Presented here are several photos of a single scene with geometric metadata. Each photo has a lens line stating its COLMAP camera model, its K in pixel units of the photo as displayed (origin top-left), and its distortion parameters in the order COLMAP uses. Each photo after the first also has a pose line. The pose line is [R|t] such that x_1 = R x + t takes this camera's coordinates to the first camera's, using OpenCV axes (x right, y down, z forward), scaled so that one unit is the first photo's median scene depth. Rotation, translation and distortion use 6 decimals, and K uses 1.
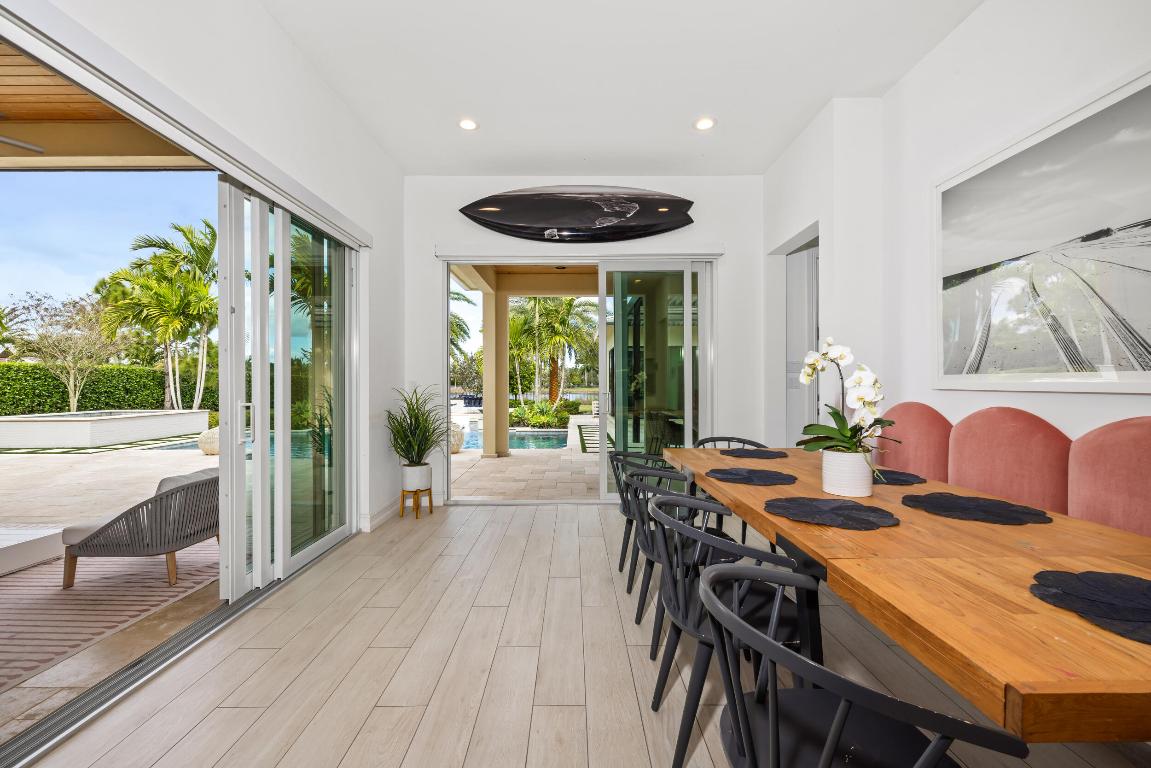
lens RADIAL K [[487.4, 0, 575.5], [0, 487.4, 384.0], [0, 0, 1]] dist [0.000136, 0.000220]
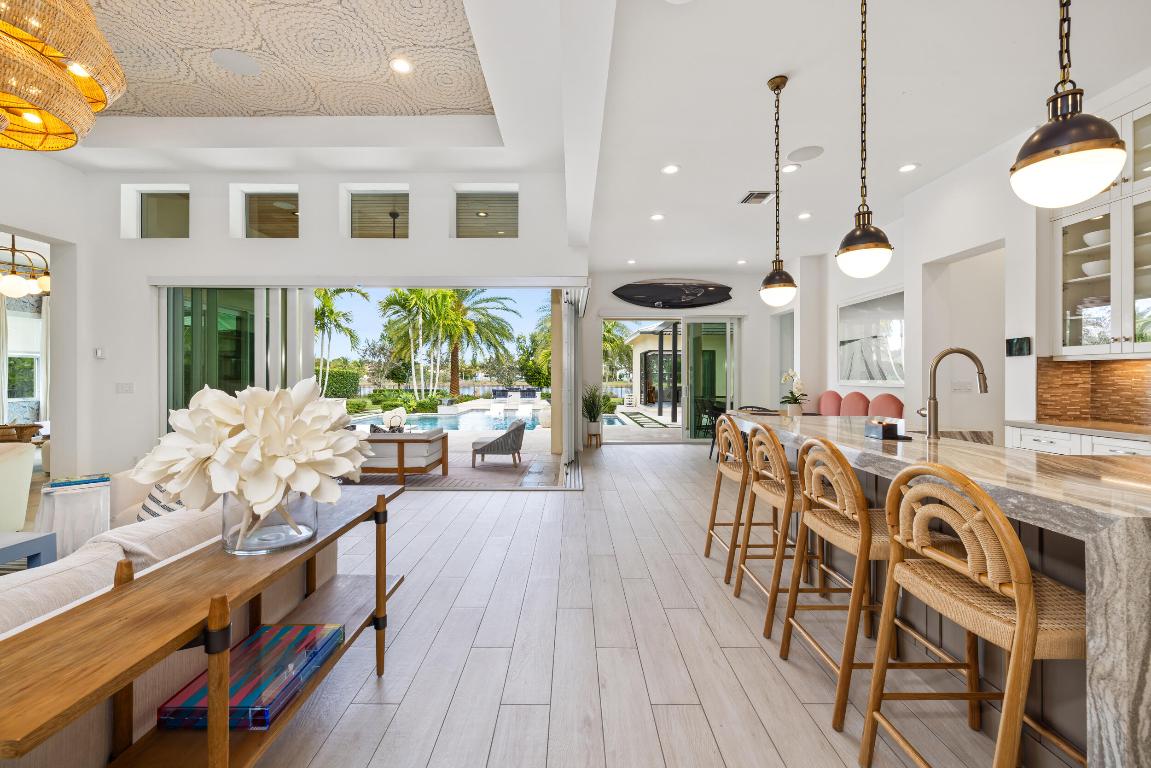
lens RADIAL K [[473.8, 0, 573.1], [0, 473.8, 378.7], [0, 0, 1]] dist [-0.015810, 0.000066]
pose [[0.999800, 0.008322, -0.018211, -0.162373], [-0.008333, 0.999965, -0.000543, -0.003640], [0.018206, 0.000695, 0.999834, -0.410257]]
